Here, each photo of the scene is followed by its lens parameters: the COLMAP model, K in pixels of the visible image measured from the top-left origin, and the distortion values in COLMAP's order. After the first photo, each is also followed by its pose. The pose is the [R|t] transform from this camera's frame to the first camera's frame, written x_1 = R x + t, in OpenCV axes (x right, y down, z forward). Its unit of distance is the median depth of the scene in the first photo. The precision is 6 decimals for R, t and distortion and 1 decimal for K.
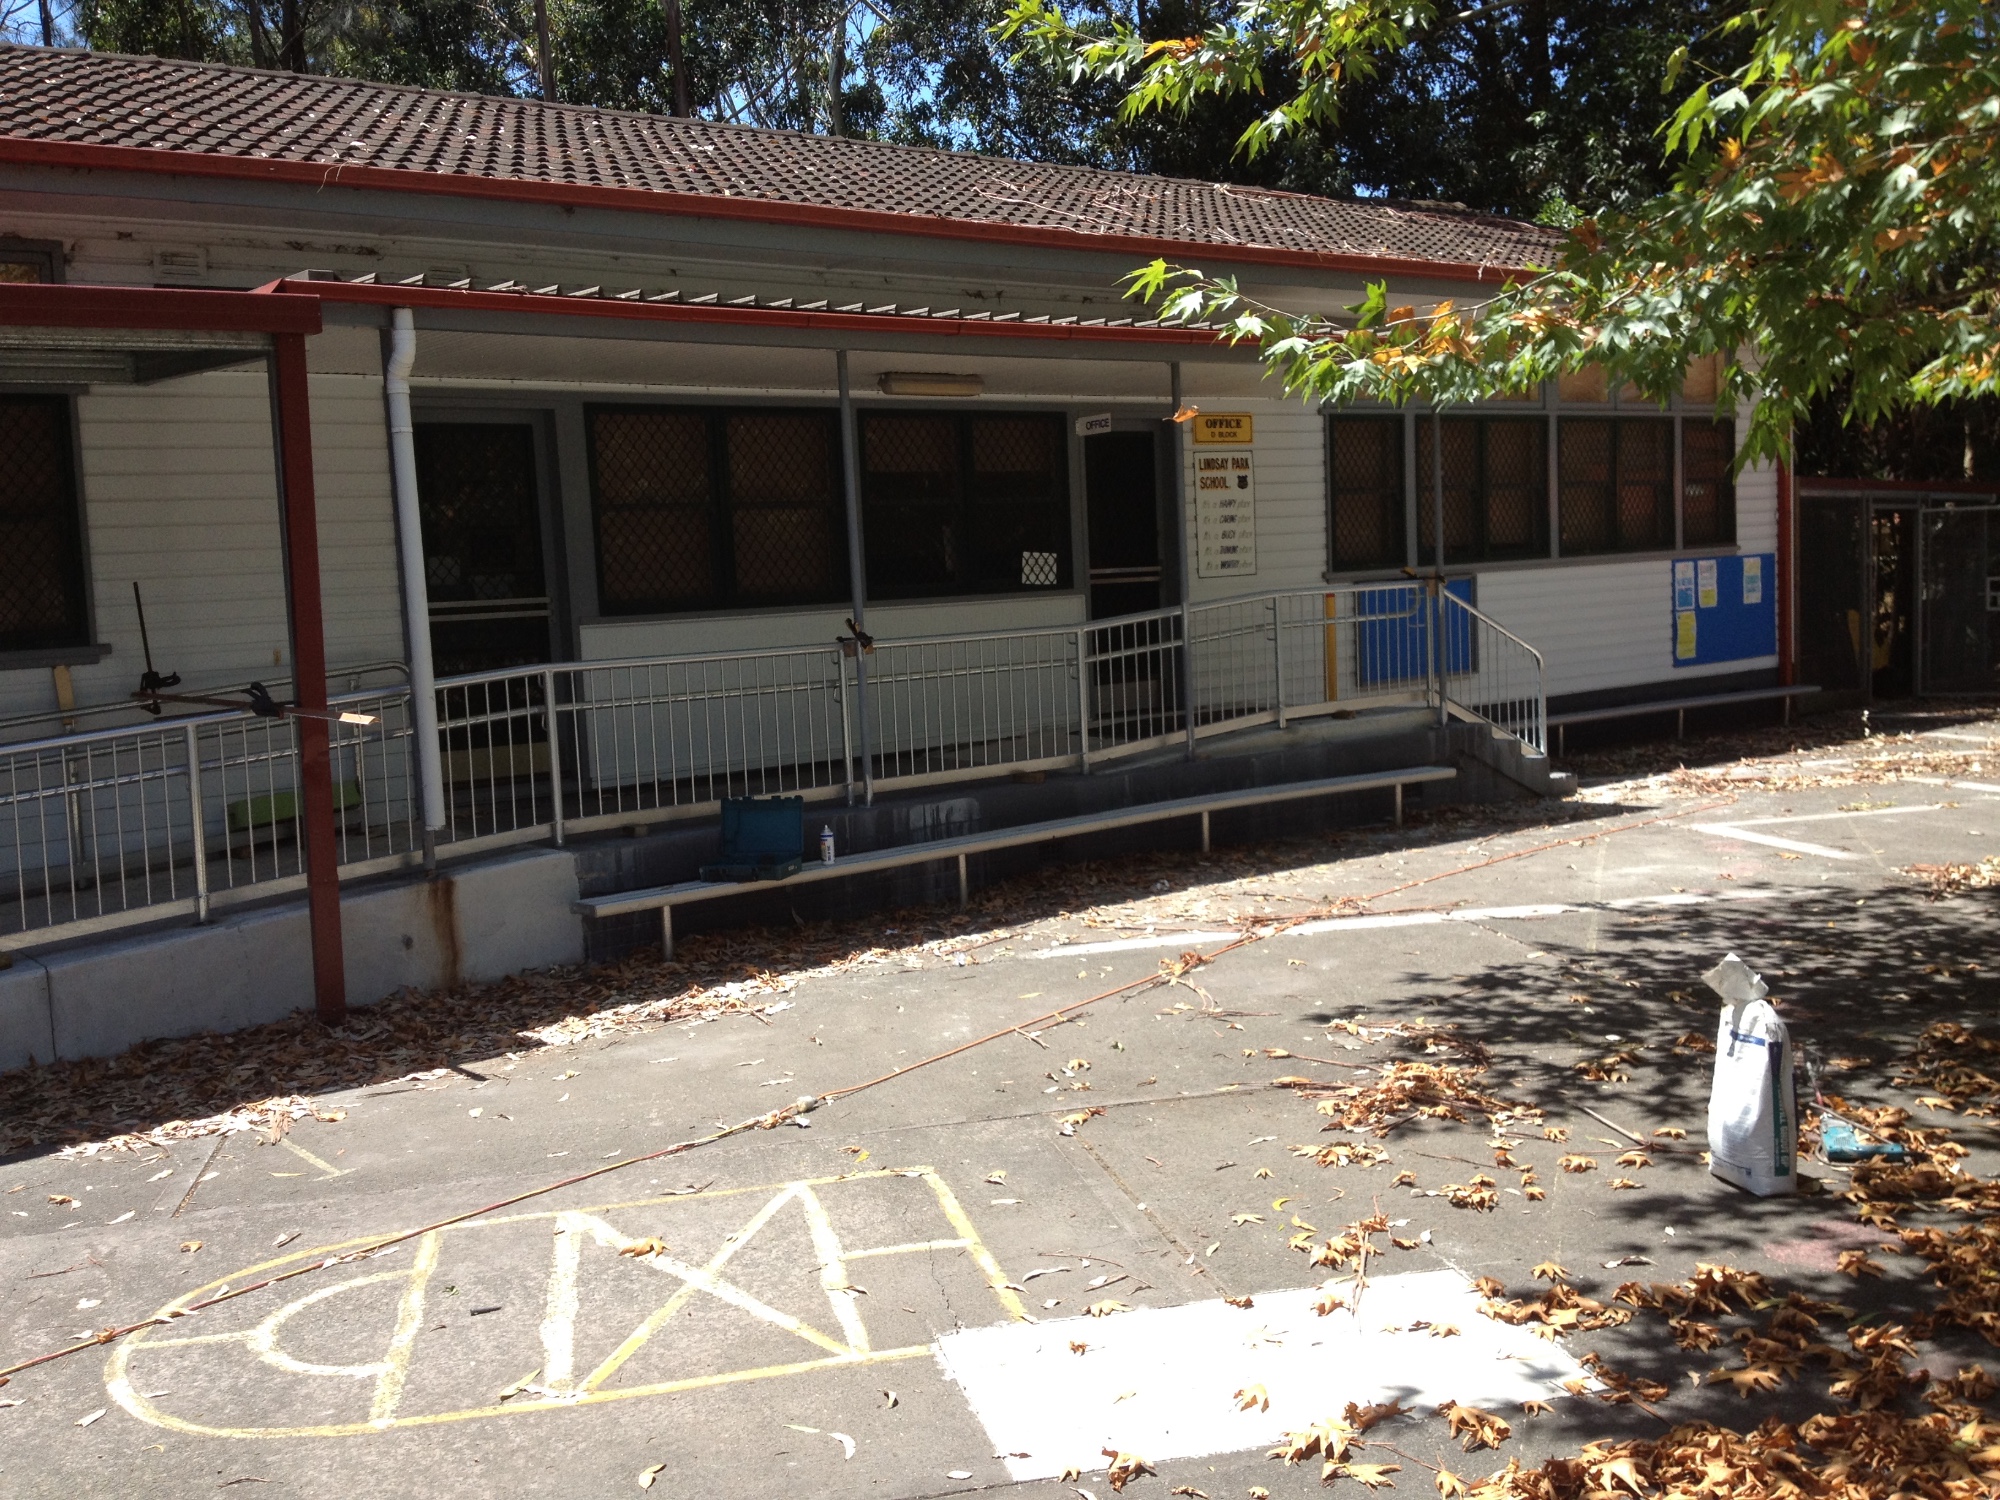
lens RADIAL K [[1851.5, 0, 1000.0], [0, 1851.5, 750.0], [0, 0, 1]] dist [0.004466, -0.019743]
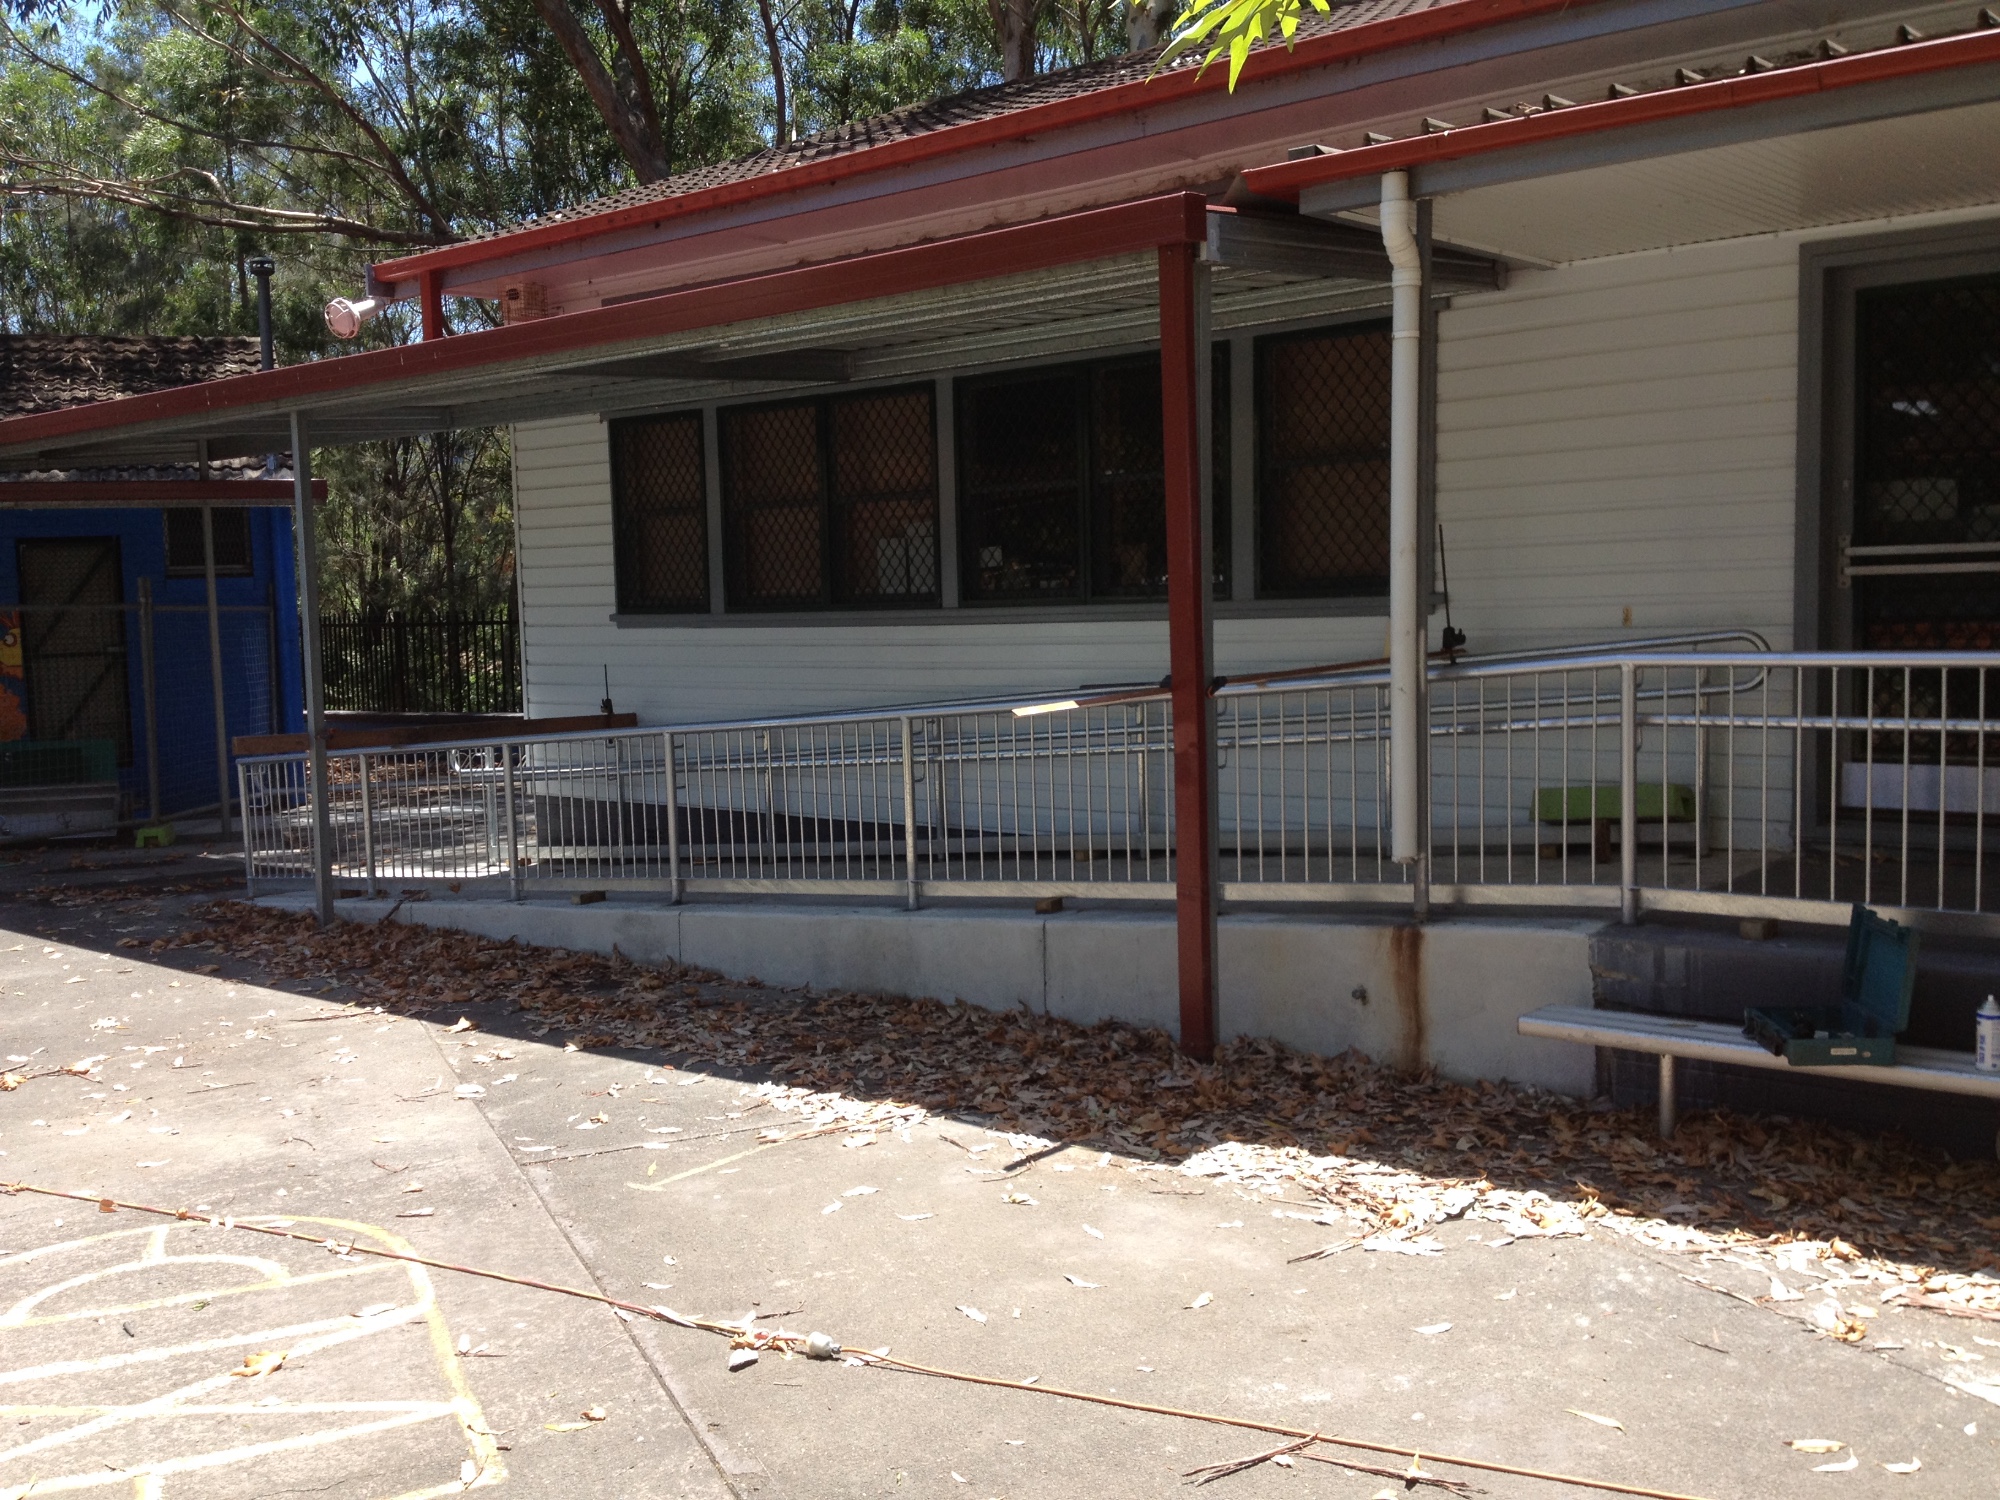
lens RADIAL K [[1851.5, 0, 1000.0], [0, 1851.5, 750.0], [0, 0, 1]] dist [0.004466, -0.019743]
pose [[0.185286, 0.119516, -0.975390, 0.649311], [-0.055072, 0.992280, 0.111124, -0.125804], [0.981140, 0.033127, 0.190438, 1.100341]]
